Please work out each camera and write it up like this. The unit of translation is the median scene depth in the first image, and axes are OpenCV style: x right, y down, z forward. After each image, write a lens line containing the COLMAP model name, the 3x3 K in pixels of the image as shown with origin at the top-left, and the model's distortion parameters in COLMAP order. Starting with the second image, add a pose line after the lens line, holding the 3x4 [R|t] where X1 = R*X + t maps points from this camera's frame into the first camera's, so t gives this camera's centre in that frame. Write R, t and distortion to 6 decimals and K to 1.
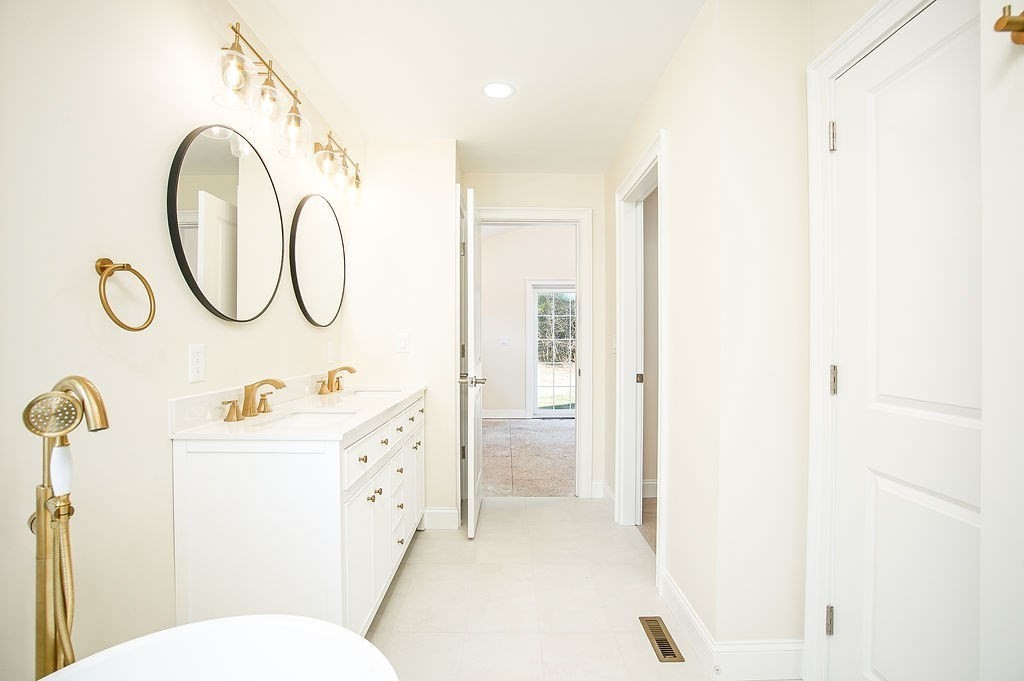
lens RADIAL K [[481.1, 0, 509.7], [0, 481.1, 341.0], [0, 0, 1]] dist [-0.062979, 0.027890]
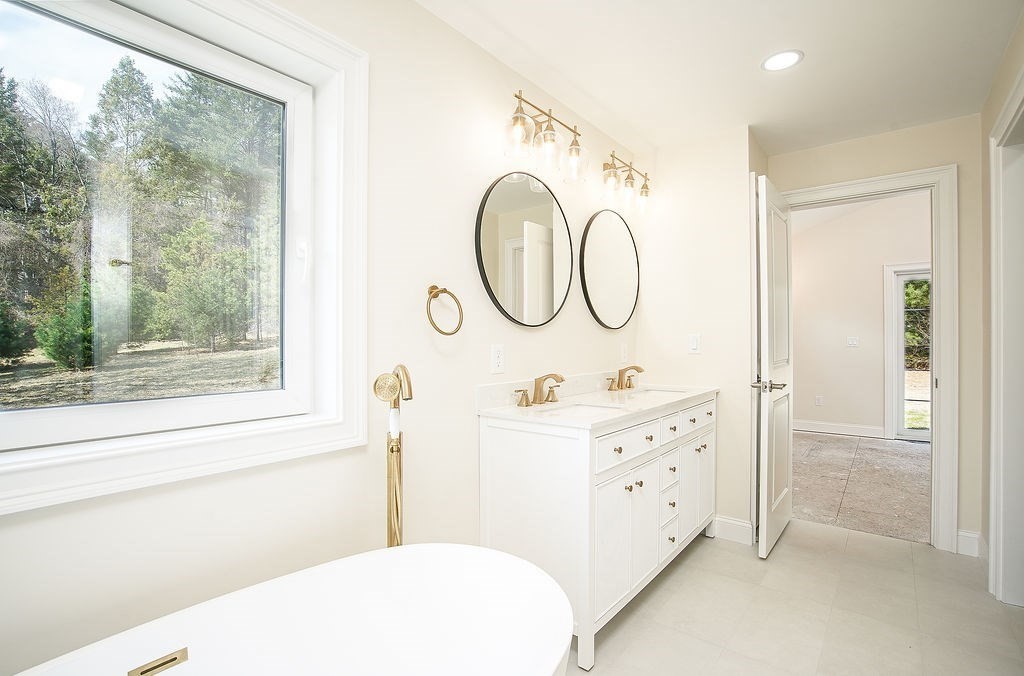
lens RADIAL K [[482.8, 0, 512.0], [0, 482.8, 338.0], [0, 0, 1]] dist [-0.058924, 0.024734]
pose [[0.771966, -0.005933, -0.635636, 0.130948], [0.000916, 0.999966, -0.008221, -0.000250], [0.635663, 0.005764, 0.771945, -0.004655]]
